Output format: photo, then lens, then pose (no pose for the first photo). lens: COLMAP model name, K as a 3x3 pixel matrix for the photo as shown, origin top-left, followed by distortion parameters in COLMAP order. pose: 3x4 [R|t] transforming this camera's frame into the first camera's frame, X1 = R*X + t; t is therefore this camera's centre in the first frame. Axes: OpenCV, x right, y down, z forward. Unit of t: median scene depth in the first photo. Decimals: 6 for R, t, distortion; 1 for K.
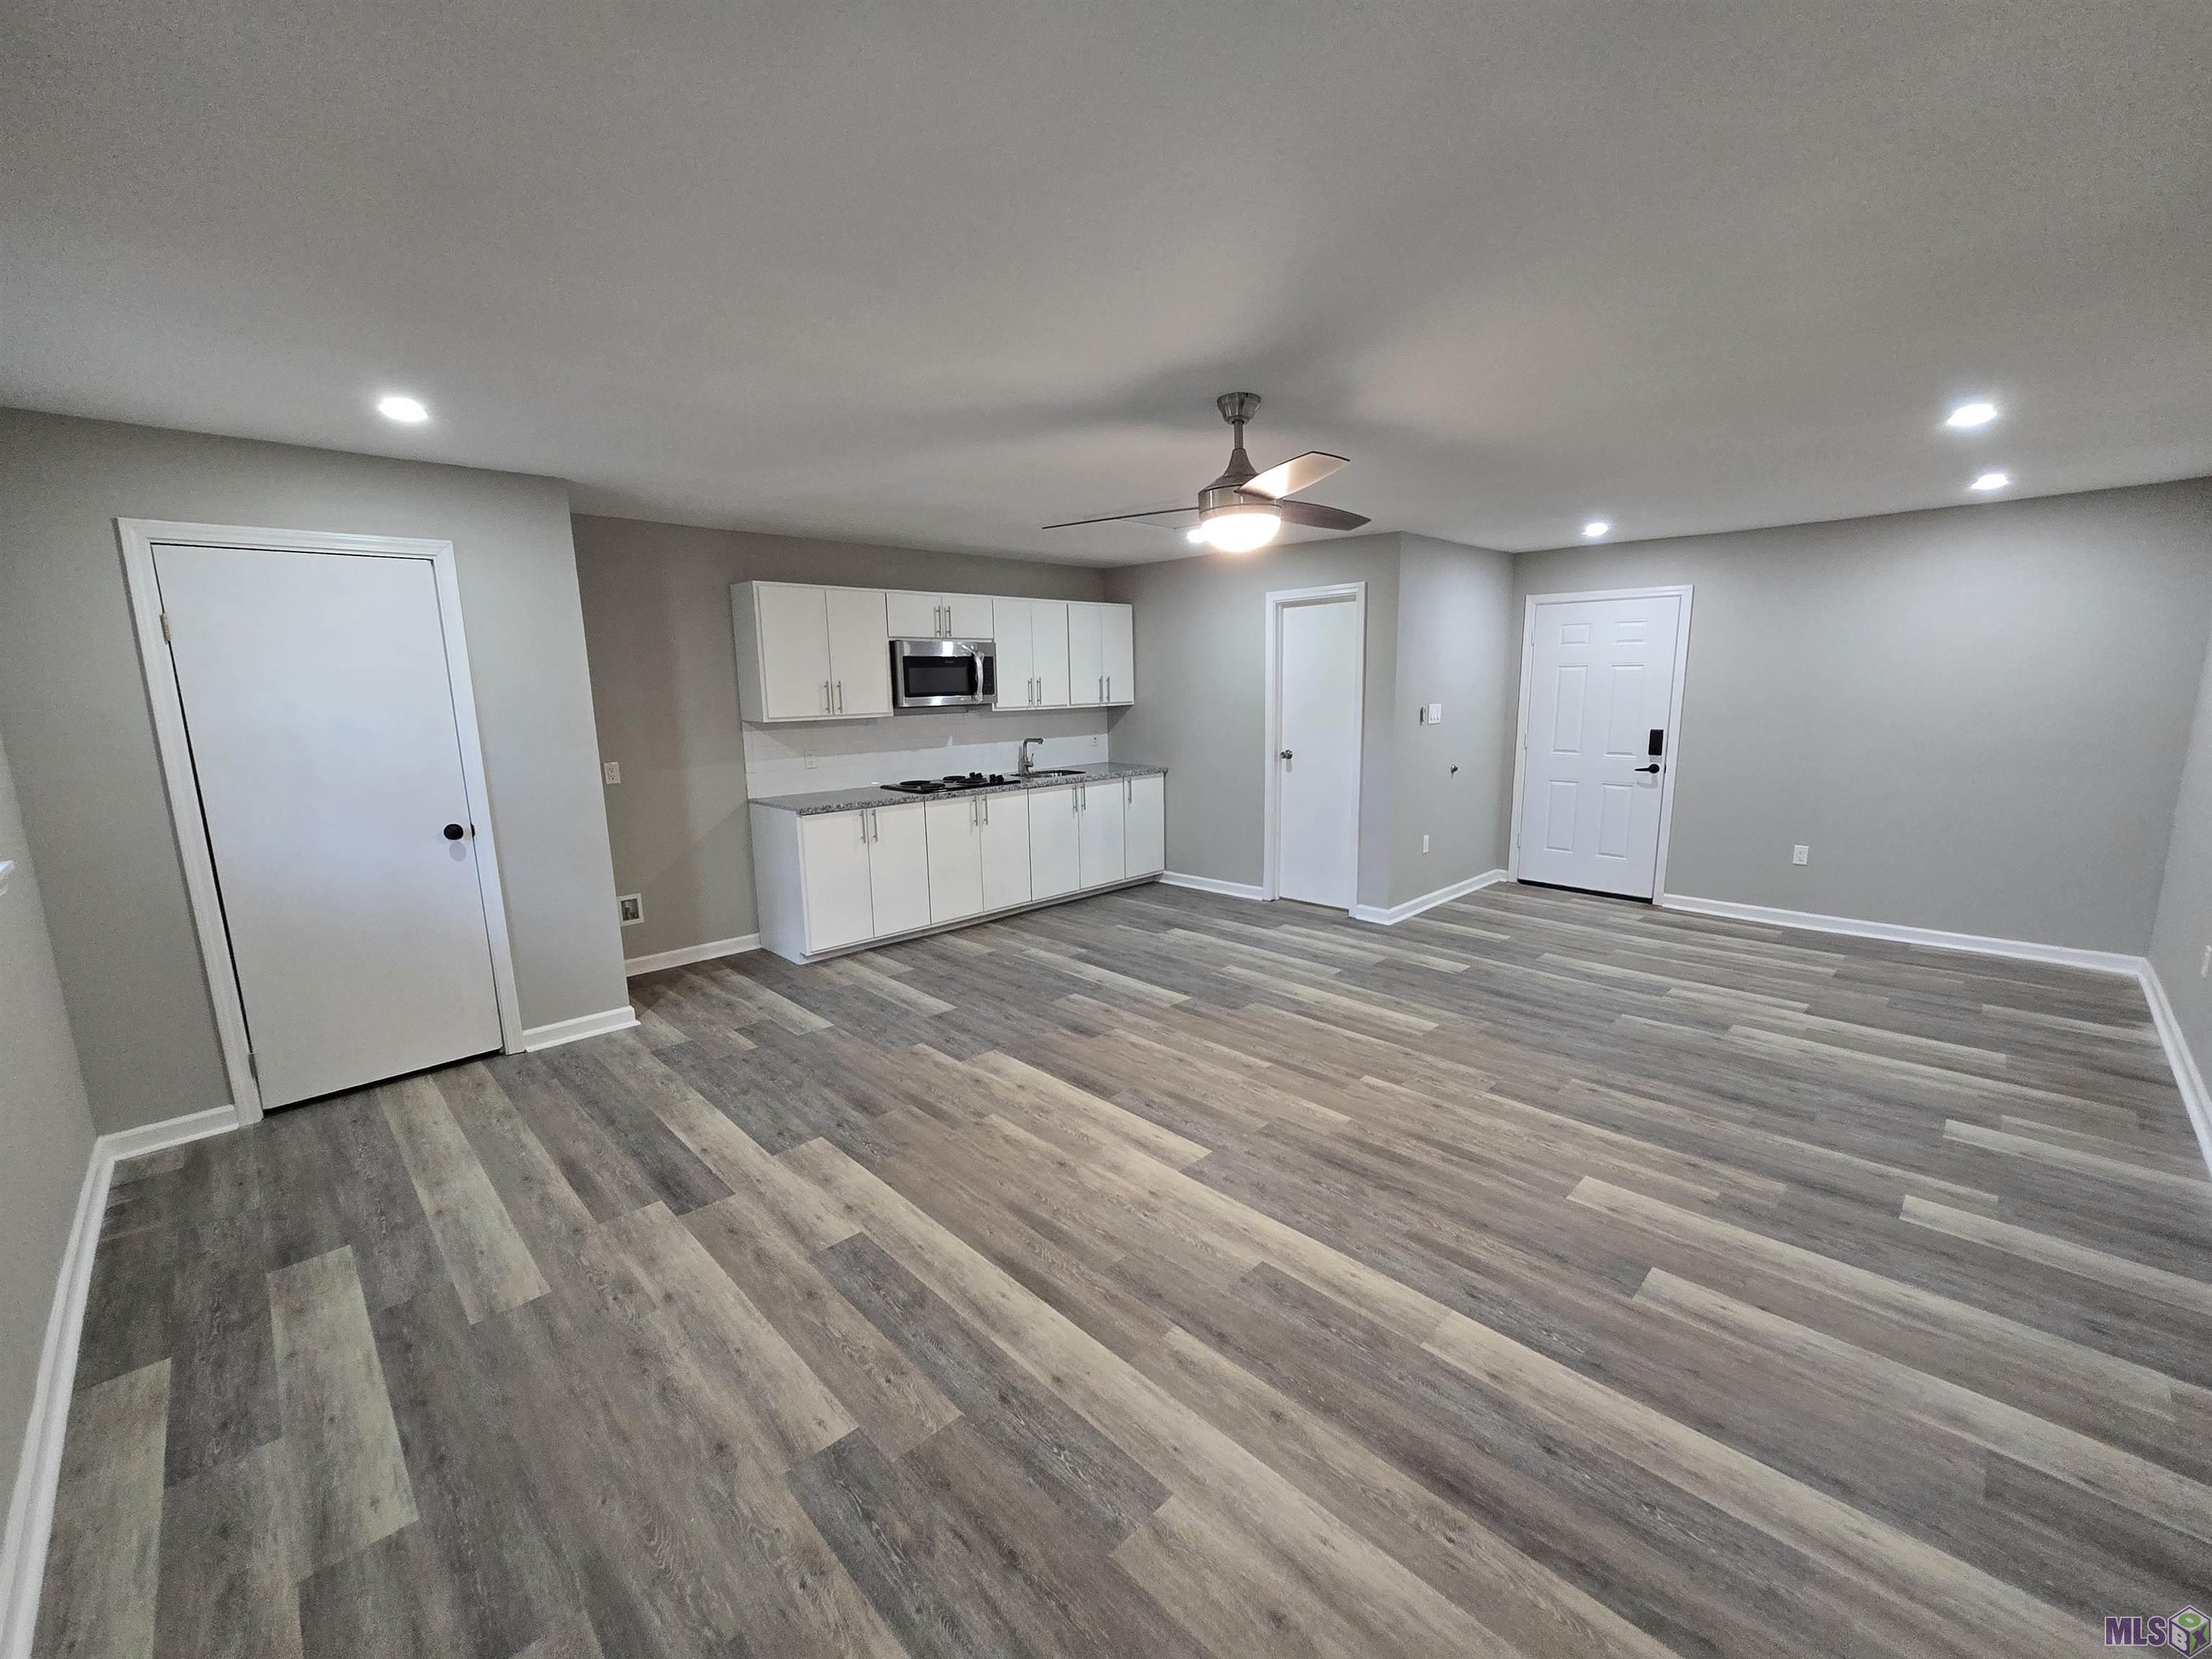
lens RADIAL K [[900.0, 0, 1117.5], [0, 900.0, 832.9], [0, 0, 1]] dist [-0.003123, 0.000661]
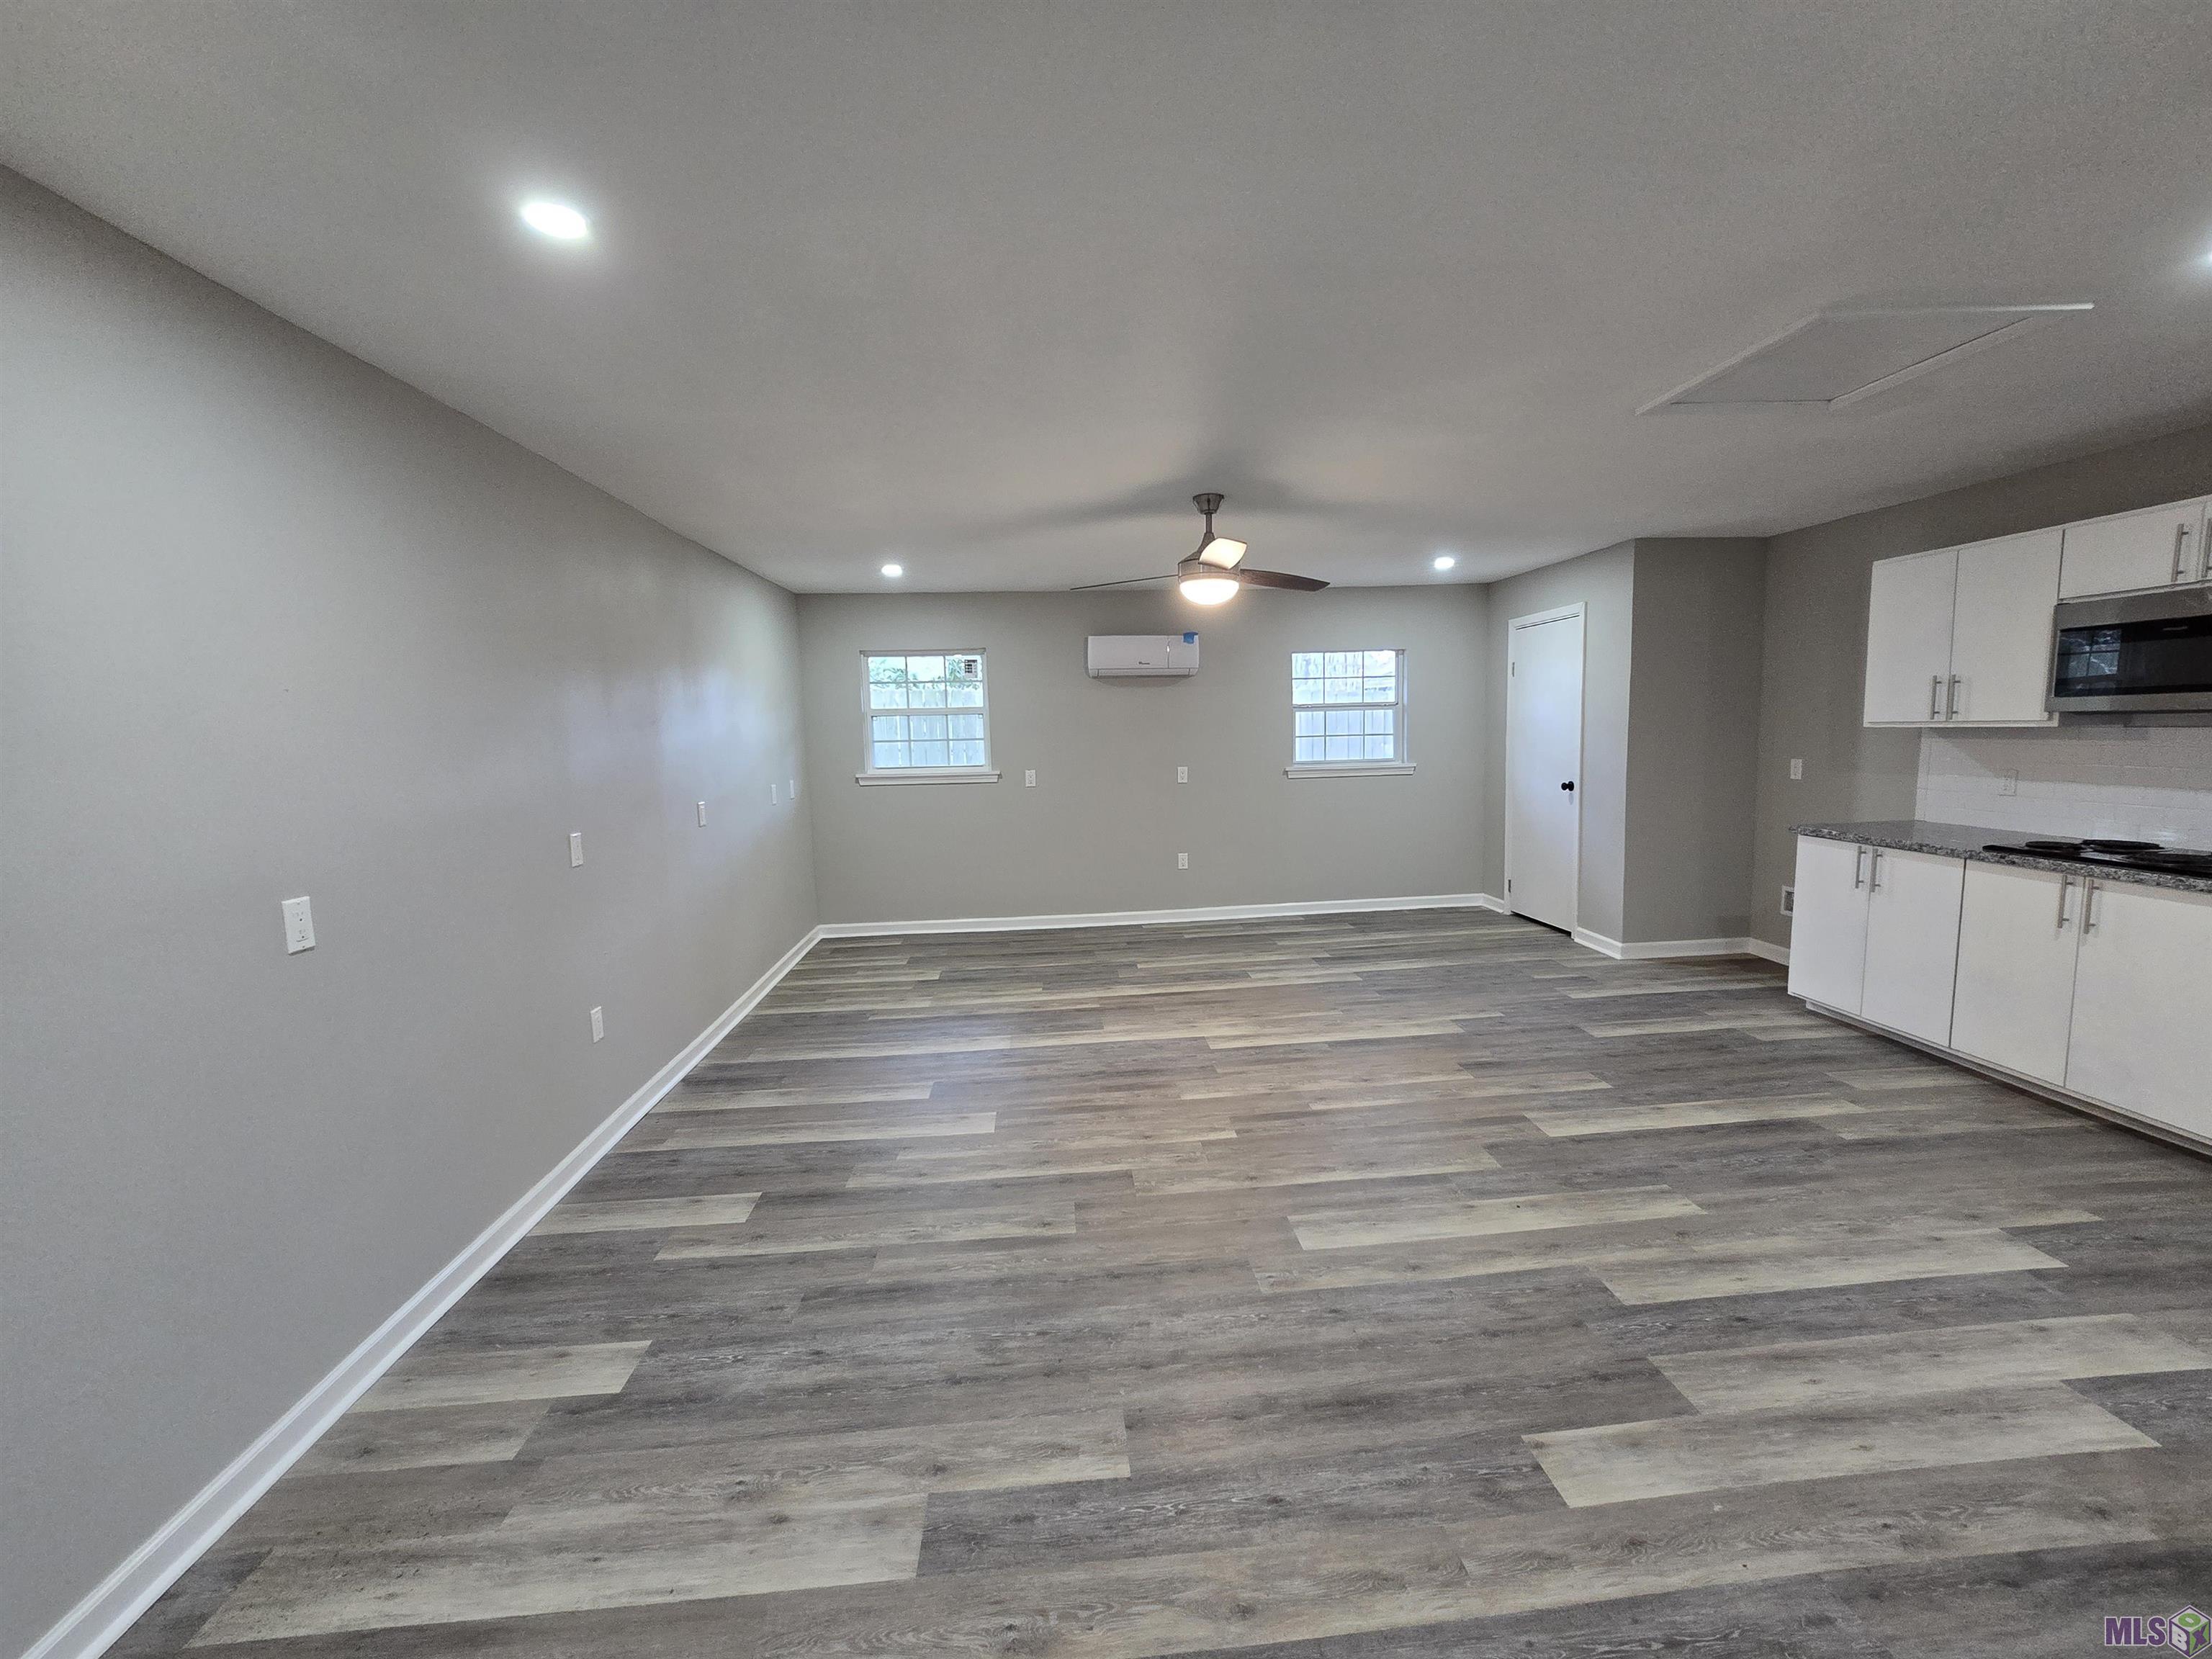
lens RADIAL K [[907.2, 0, 1118.1], [0, 907.2, 828.6], [0, 0, 1]] dist [-0.007776, 0.004714]
pose [[-0.643244, 0.121461, -0.755966, 0.889883], [-0.088997, 0.968784, 0.231382, -0.203476], [0.760471, 0.216114, -0.612355, 1.242388]]
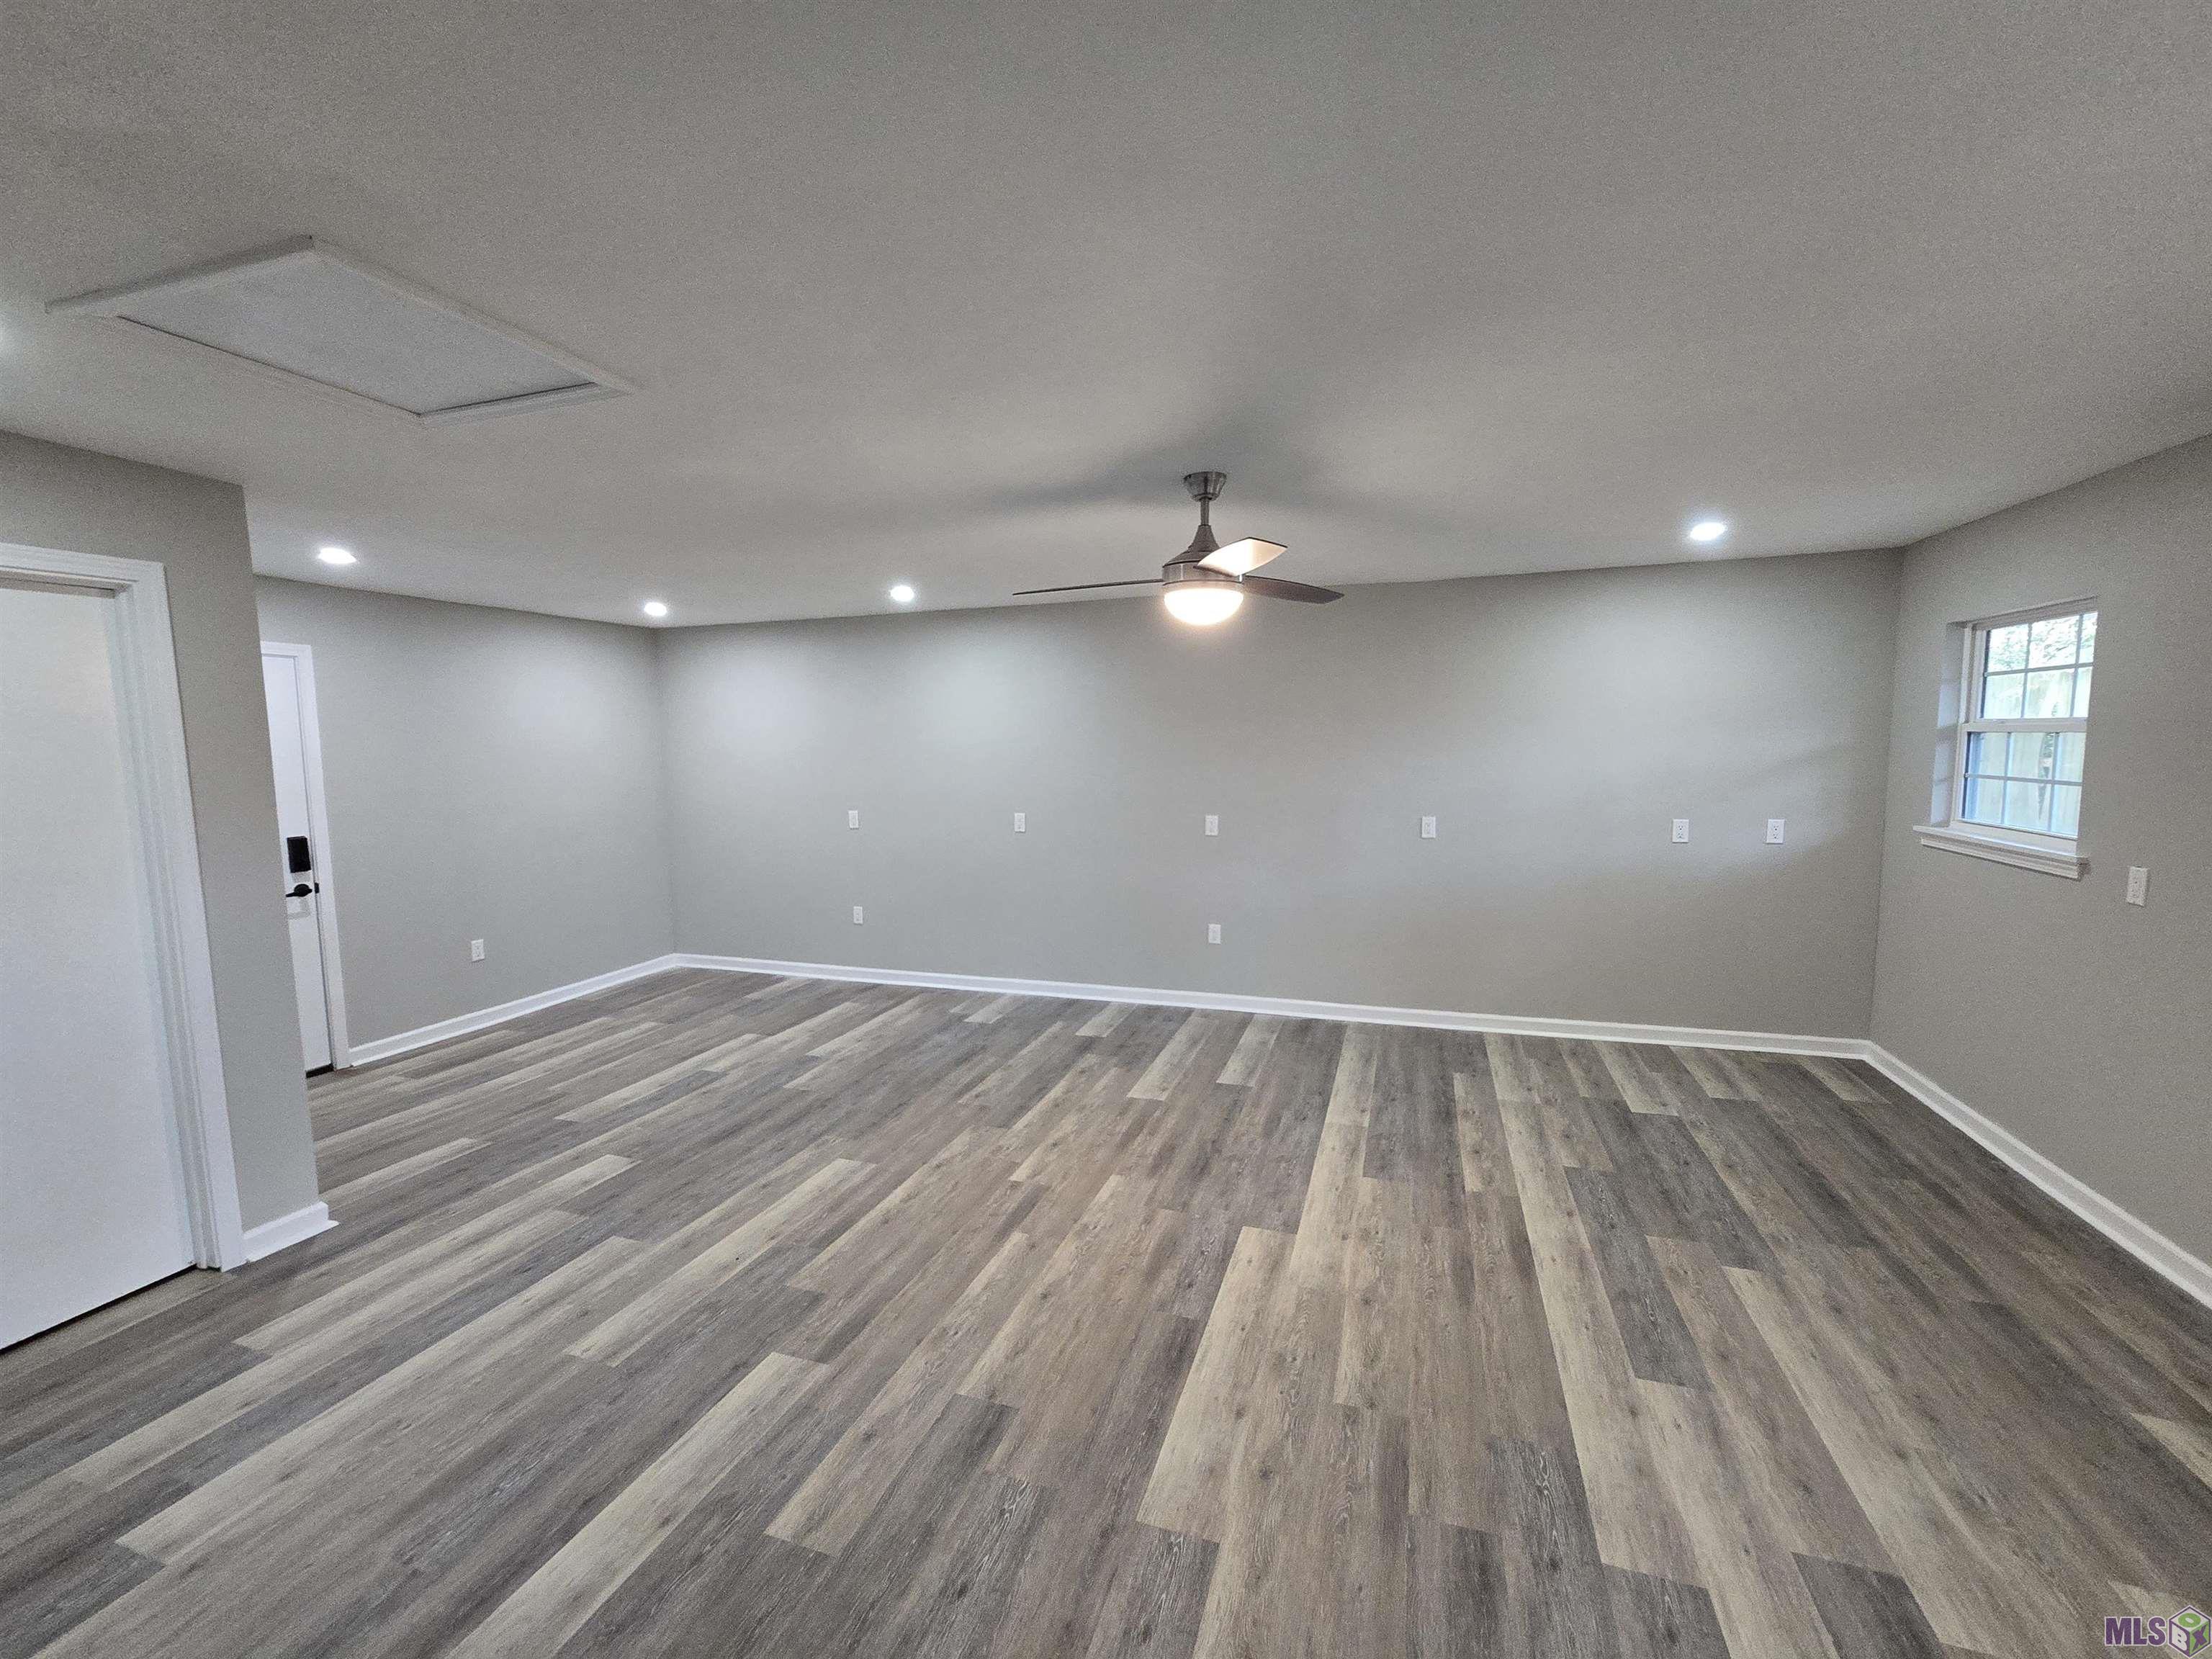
lens RADIAL K [[904.5, 0, 1111.9], [0, 904.5, 834.9], [0, 0, 1]] dist [-0.002701, 0.000173]
pose [[-0.447348, -0.070433, 0.891582, -0.509309], [0.168765, 0.972337, 0.161490, -0.183120], [-0.878293, 0.222710, -0.423086, 1.084737]]
